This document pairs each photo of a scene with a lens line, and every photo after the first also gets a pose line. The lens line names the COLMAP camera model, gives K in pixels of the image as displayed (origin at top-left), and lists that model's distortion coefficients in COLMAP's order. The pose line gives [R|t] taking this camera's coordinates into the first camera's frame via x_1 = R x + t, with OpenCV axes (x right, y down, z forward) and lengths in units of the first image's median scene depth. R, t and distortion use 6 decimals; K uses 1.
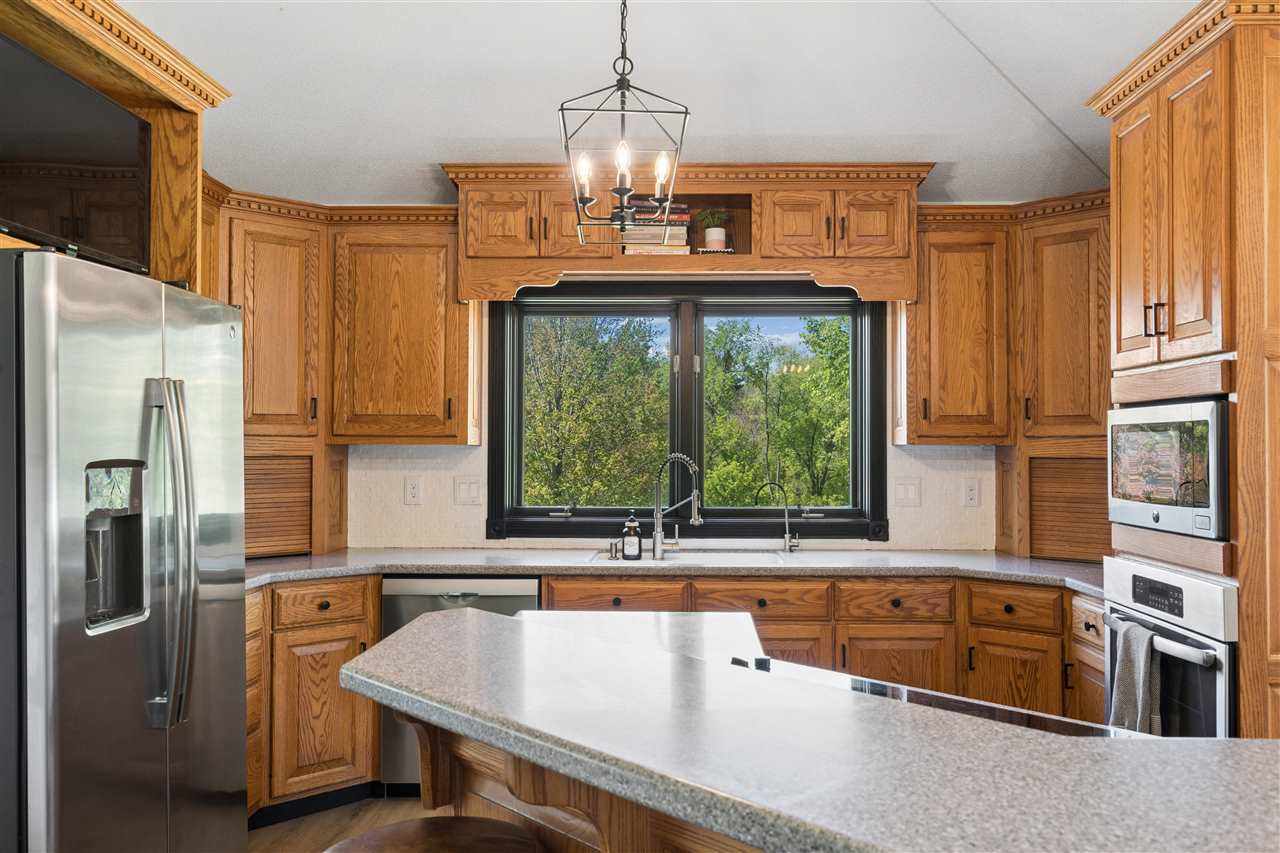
lens RADIAL K [[1038.9, 0, 641.7], [0, 1038.9, 428.1], [0, 0, 1]] dist [0.003817, 0.000140]
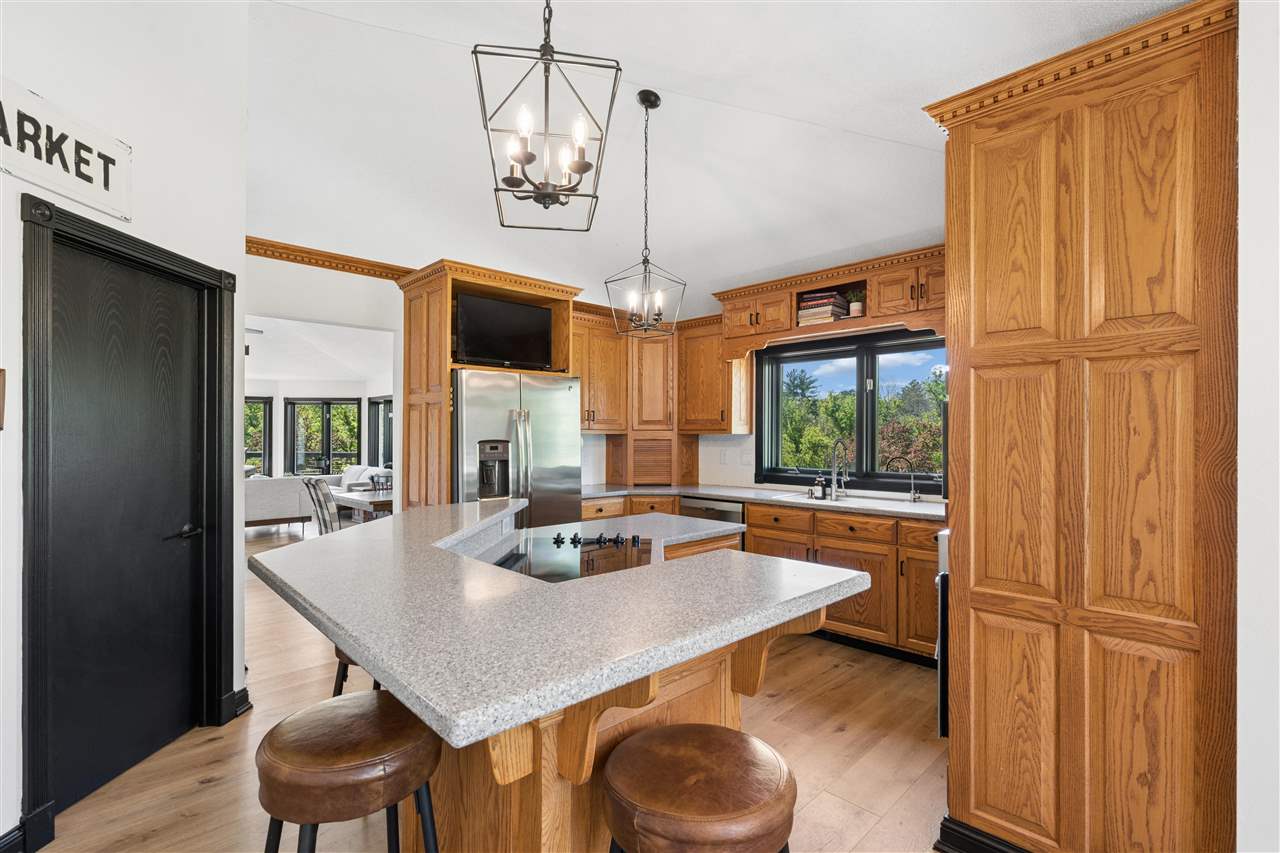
lens RADIAL K [[590.8, 0, 640.5], [0, 590.8, 434.9], [0, 0, 1]] dist [-0.002011, 0.000160]
pose [[0.709655, -0.002229, -0.704546, 0.498526], [0.014114, 0.999839, 0.011054, 0.003058], [0.704408, -0.017788, 0.709572, 0.088429]]
